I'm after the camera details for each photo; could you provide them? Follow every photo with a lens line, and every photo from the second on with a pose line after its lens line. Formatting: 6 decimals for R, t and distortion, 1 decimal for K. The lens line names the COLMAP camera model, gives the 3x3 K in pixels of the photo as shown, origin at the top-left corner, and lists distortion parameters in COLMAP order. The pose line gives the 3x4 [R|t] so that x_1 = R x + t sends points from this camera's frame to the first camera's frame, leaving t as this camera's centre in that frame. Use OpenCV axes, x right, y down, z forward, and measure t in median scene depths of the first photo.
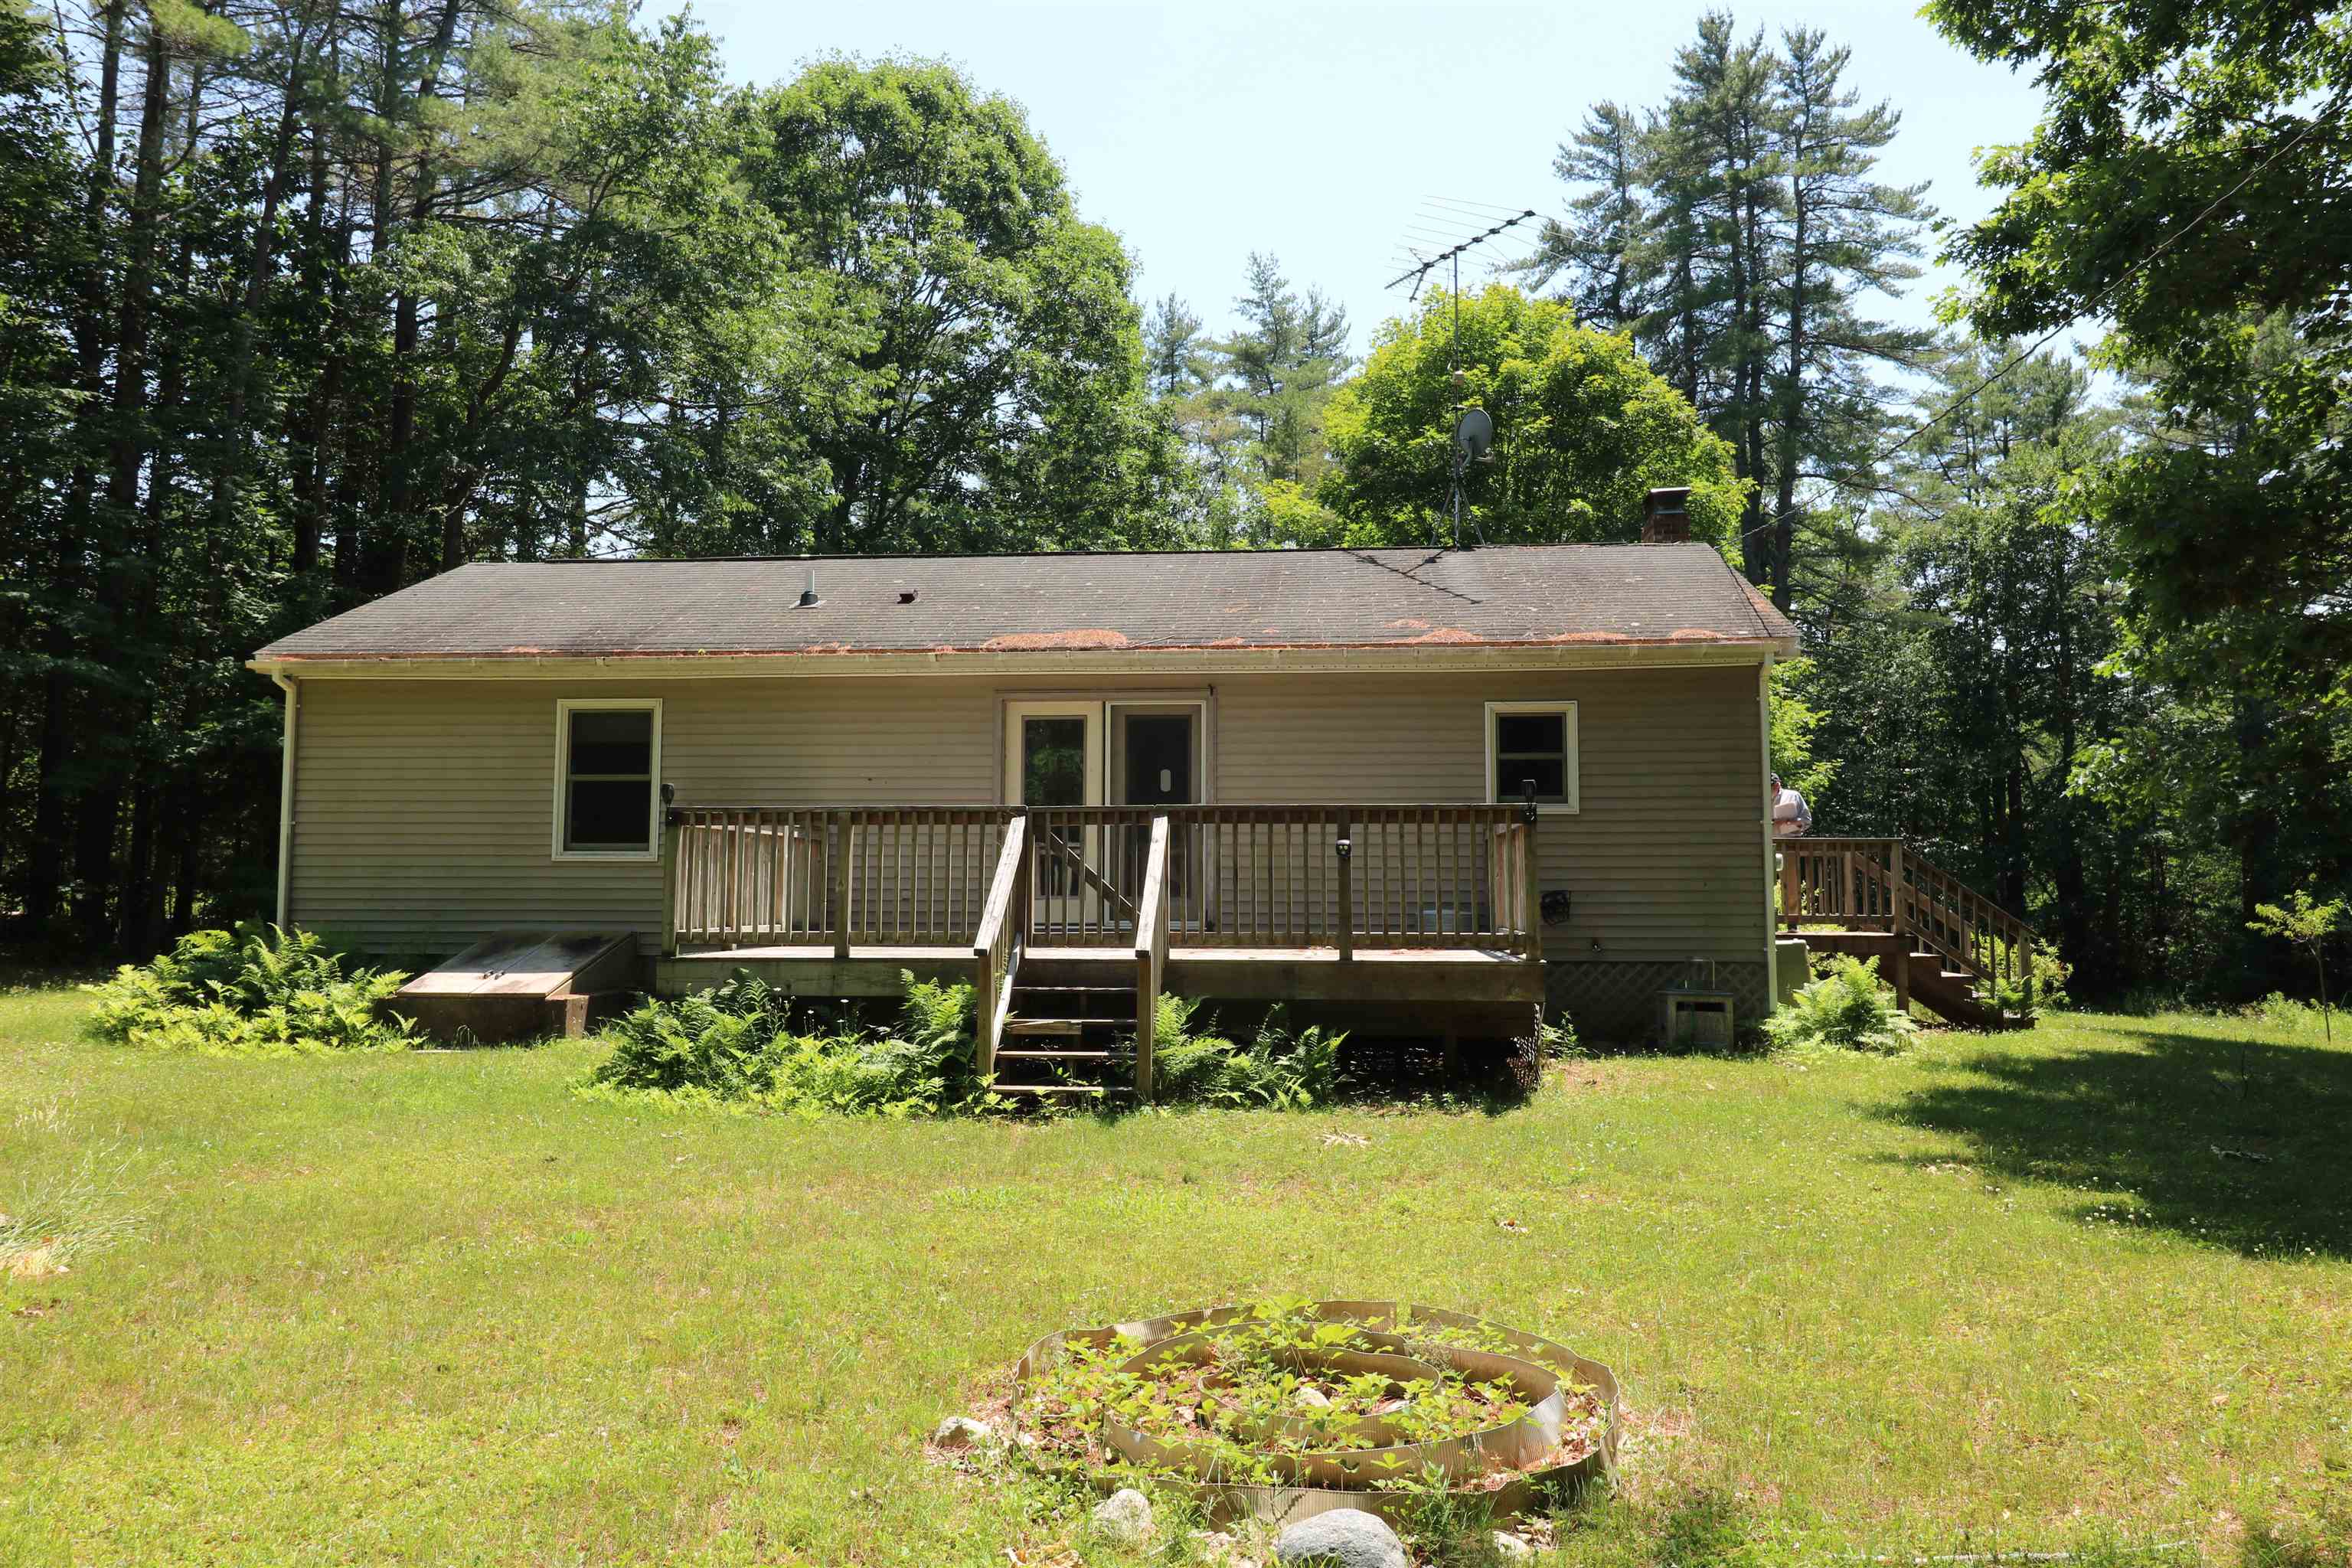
lens RADIAL K [[1725.3, 0, 1171.9], [0, 1725.3, 745.0], [0, 0, 1]] dist [0.010900, -0.006877]
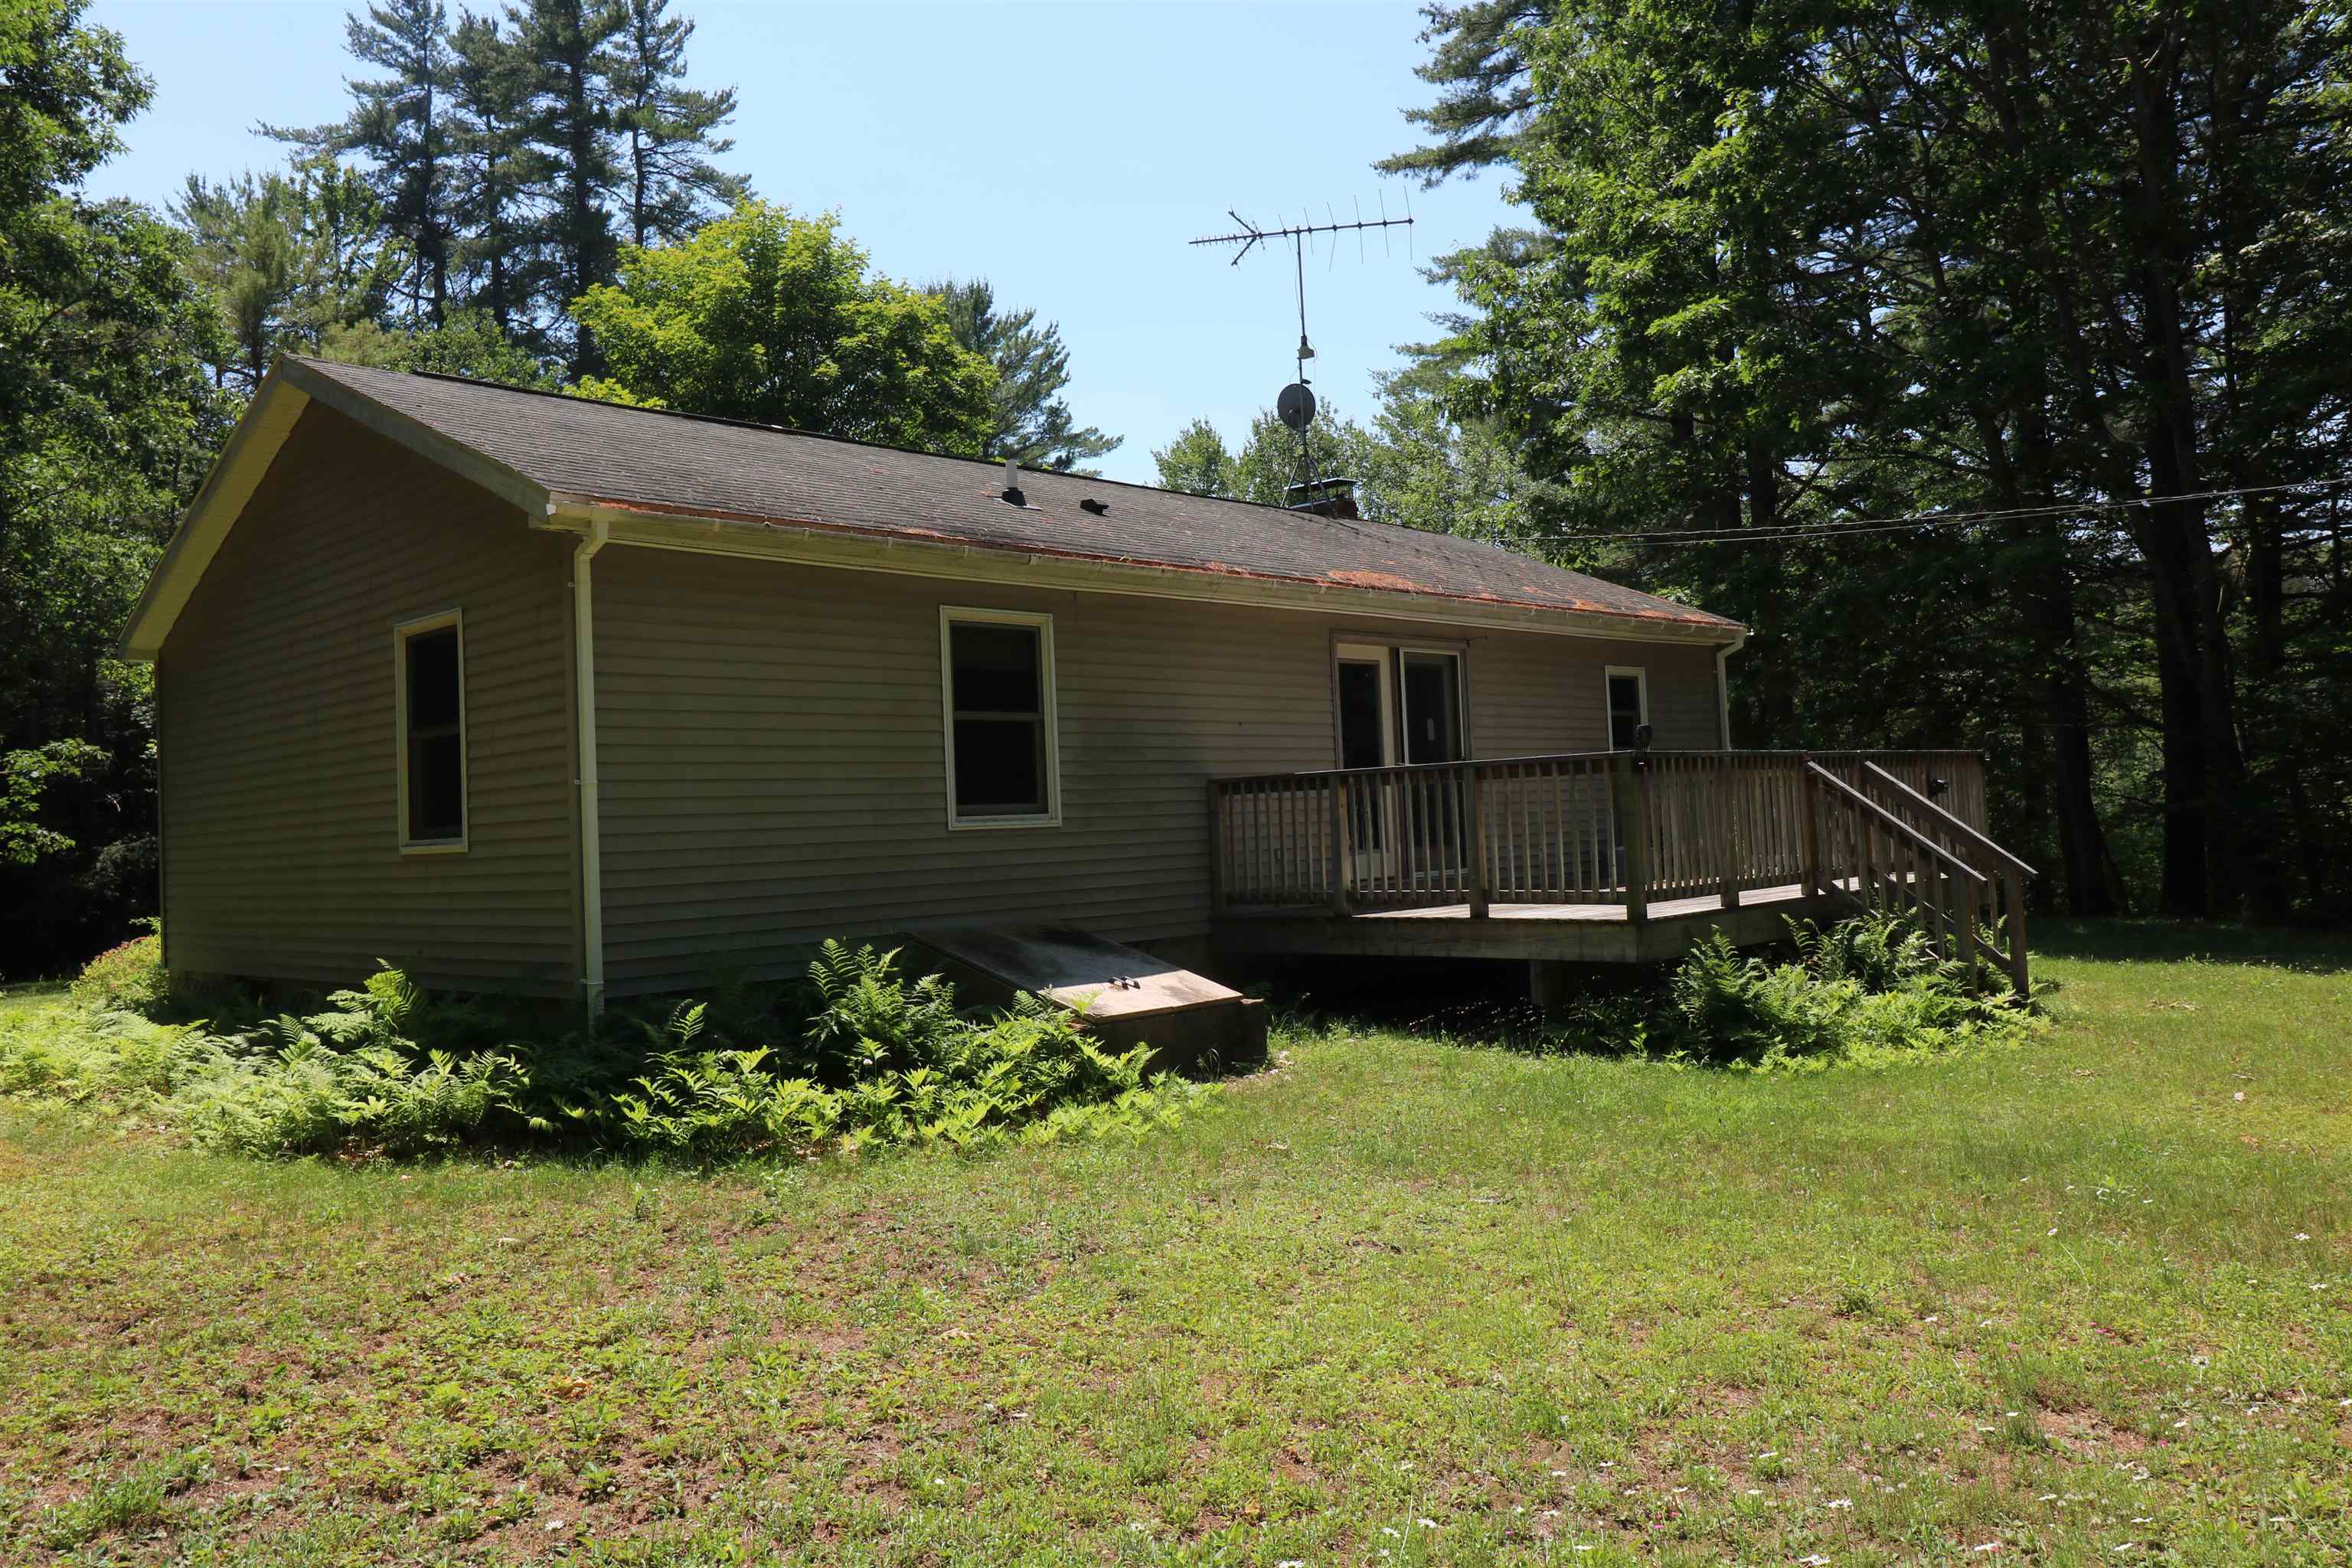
lens RADIAL K [[1728.6, 0, 1176.8], [0, 1728.6, 750.8], [0, 0, 1]] dist [0.011581, 0.000460]
pose [[0.649789, 0.004569, 0.760101, -0.841443], [-0.024048, 0.999605, 0.014550, 0.021163], [-0.759734, -0.027733, 0.649642, 0.459372]]
